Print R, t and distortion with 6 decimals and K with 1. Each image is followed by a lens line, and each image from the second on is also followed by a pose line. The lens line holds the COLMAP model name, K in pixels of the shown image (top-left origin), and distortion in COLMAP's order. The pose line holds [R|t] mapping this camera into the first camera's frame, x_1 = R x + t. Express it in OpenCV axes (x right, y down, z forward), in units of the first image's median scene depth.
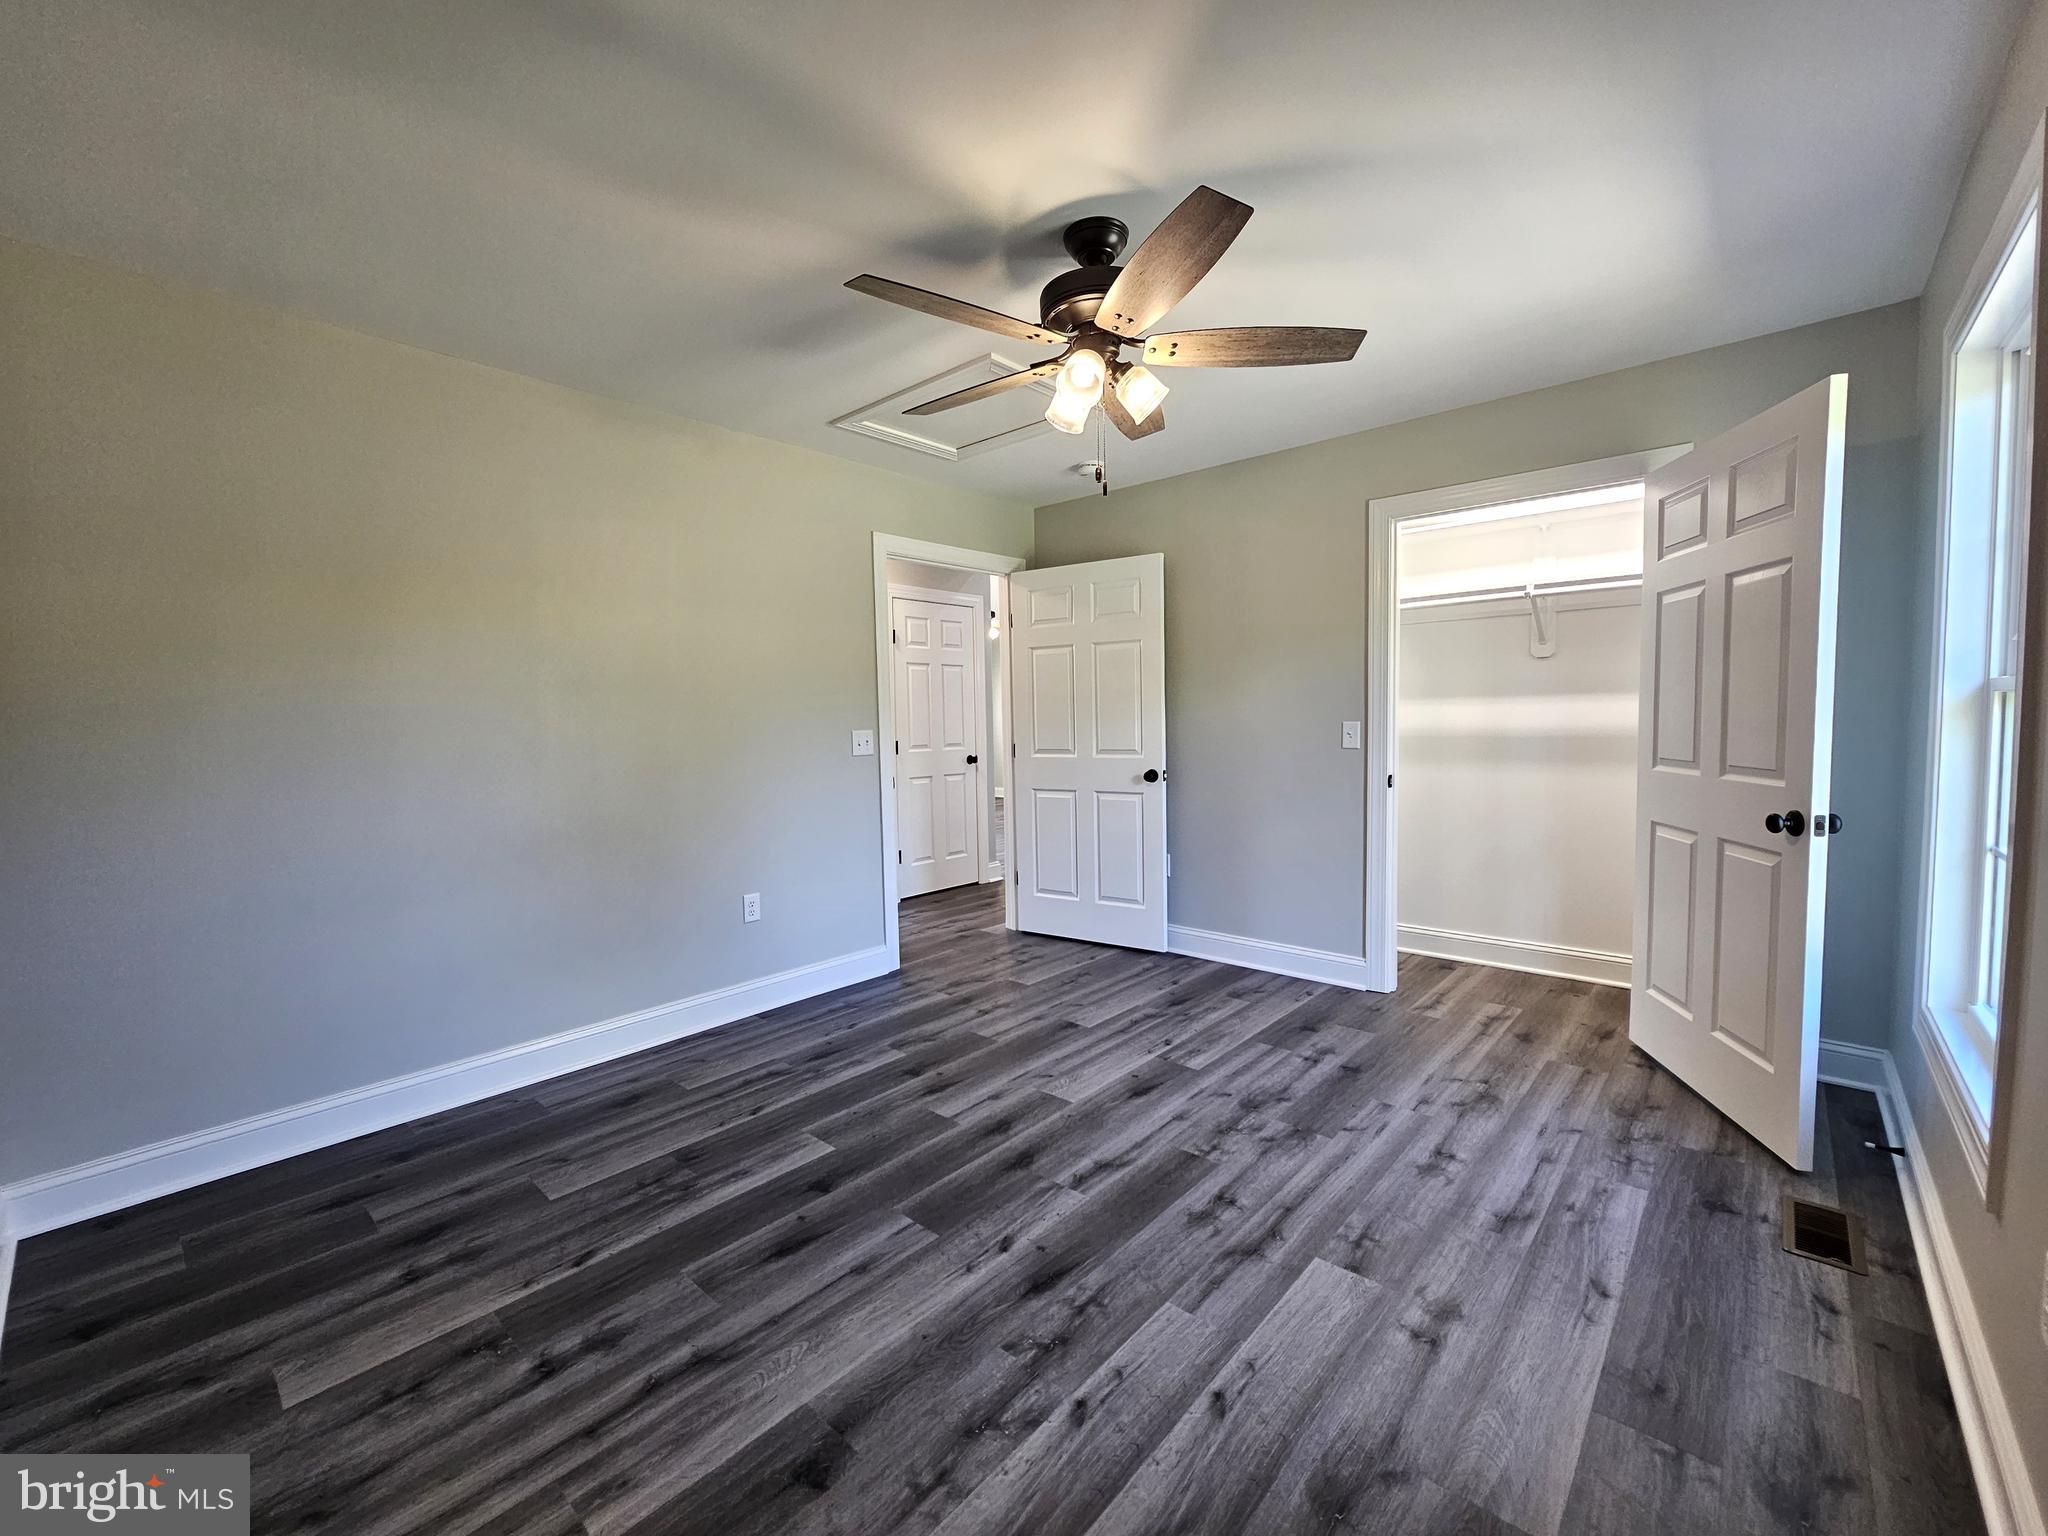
lens RADIAL K [[844.4, 0, 1043.2], [0, 844.4, 771.8], [0, 0, 1]] dist [-0.002032, -0.000575]
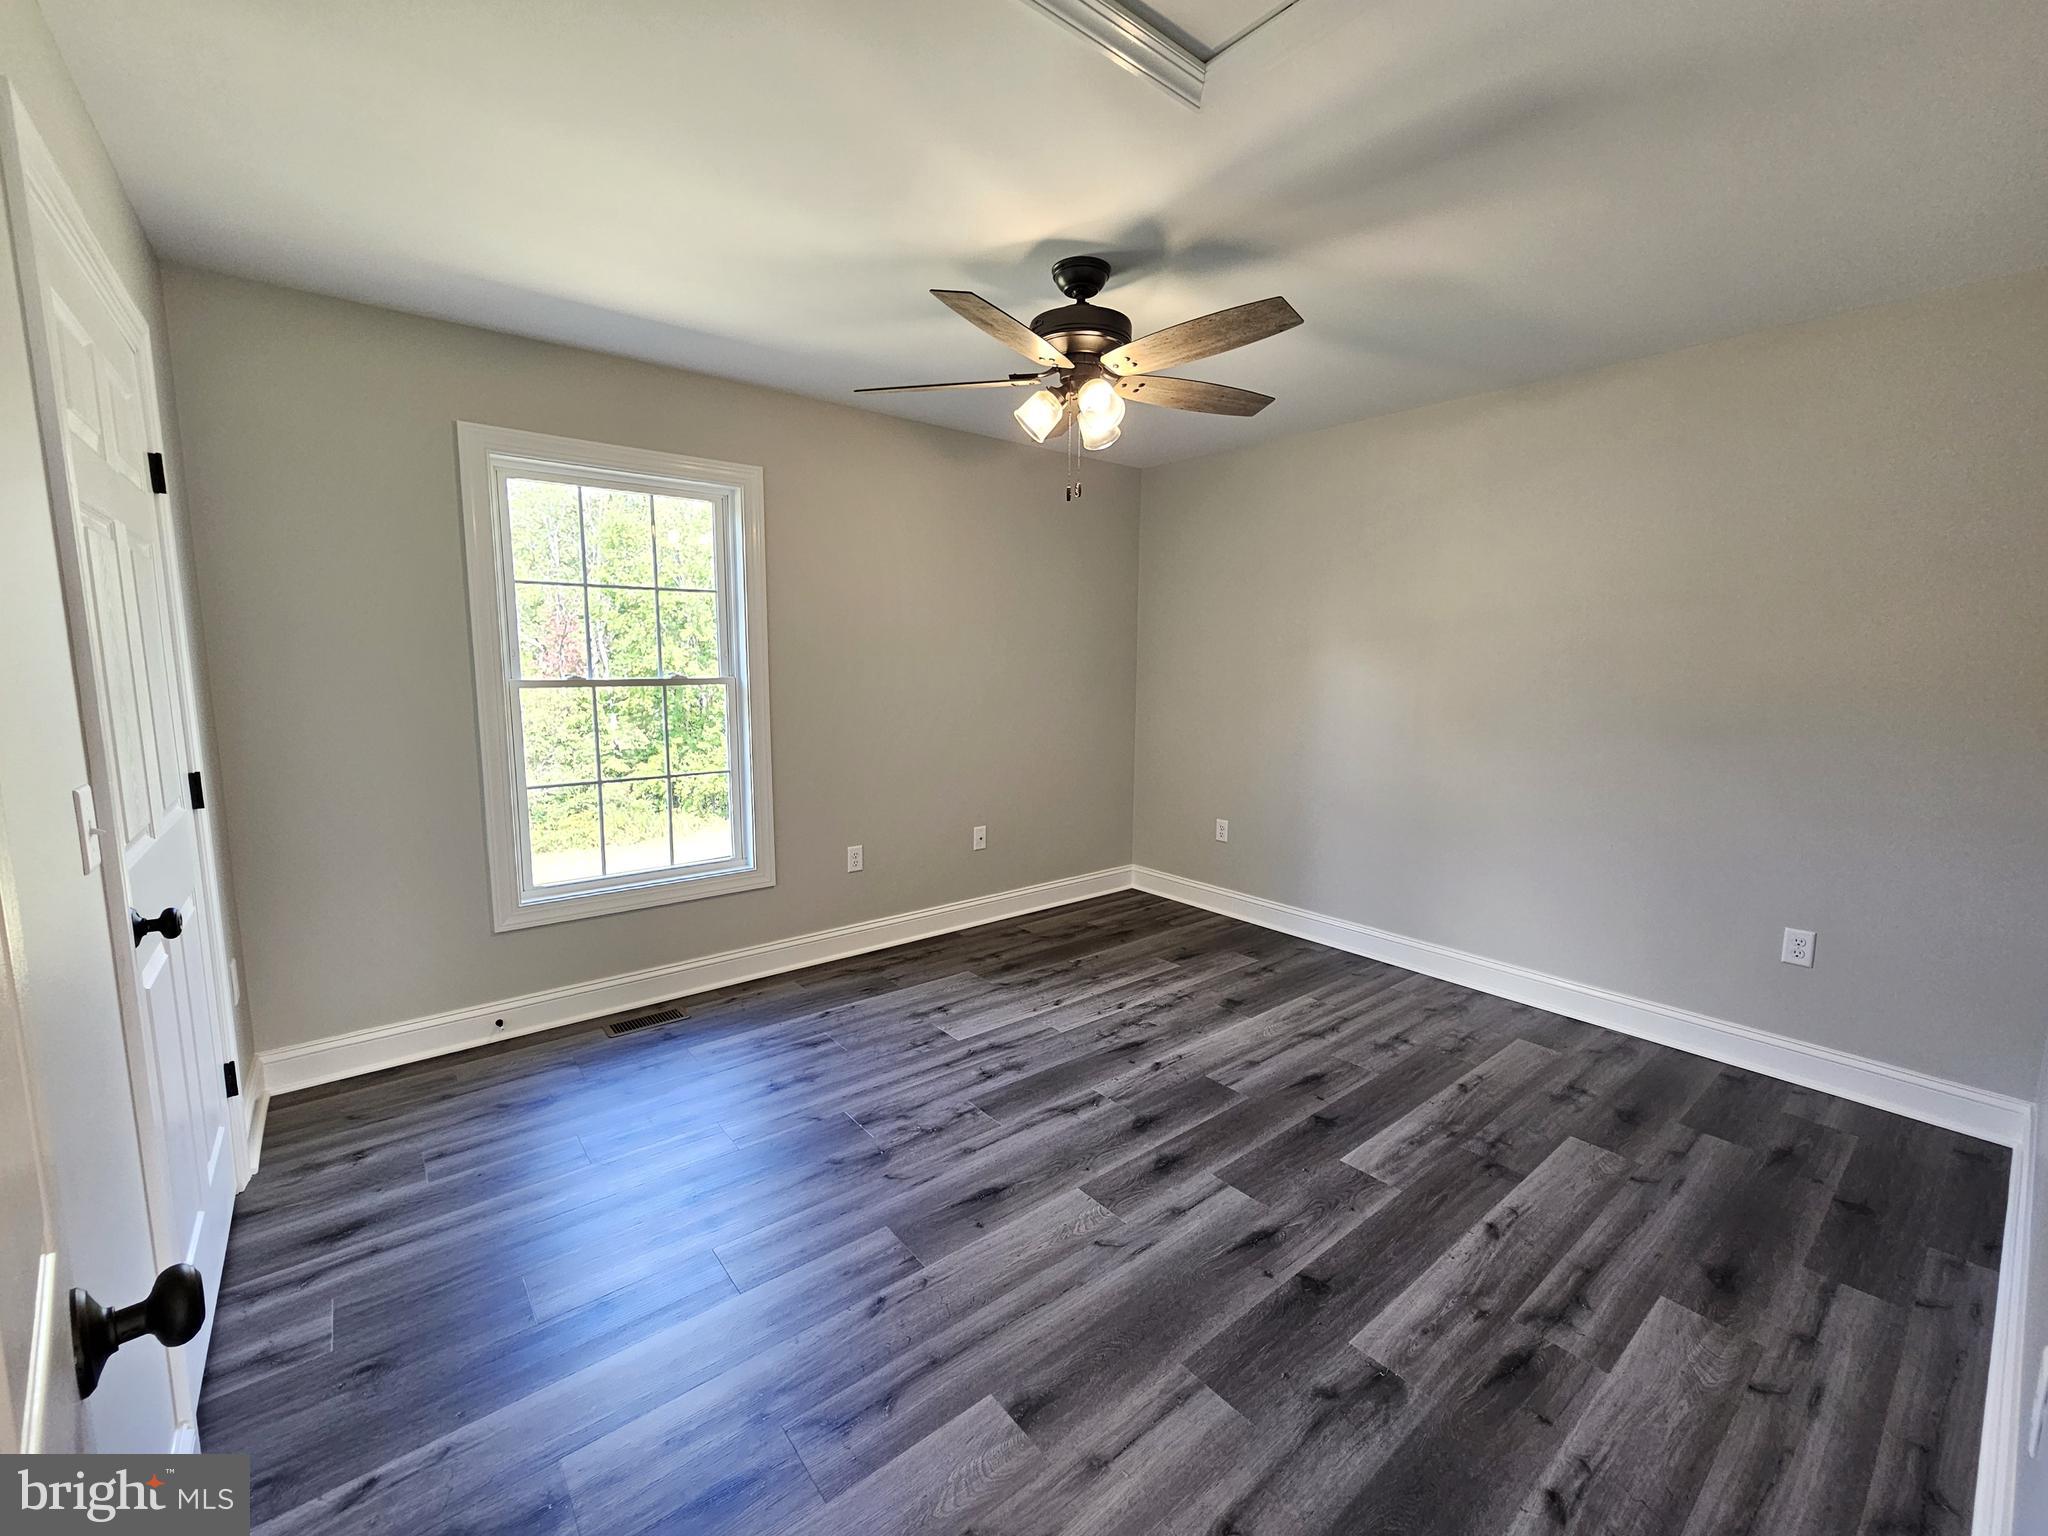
lens RADIAL K [[844.4, 0, 1032.1], [0, 844.4, 766.0], [0, 0, 1]] dist [-0.002032, -0.000575]
pose [[-0.985284, -0.009132, 0.170678, -0.067752], [0.023565, 0.981778, 0.188563, -0.196156], [-0.169290, 0.189810, -0.967116, 2.076394]]
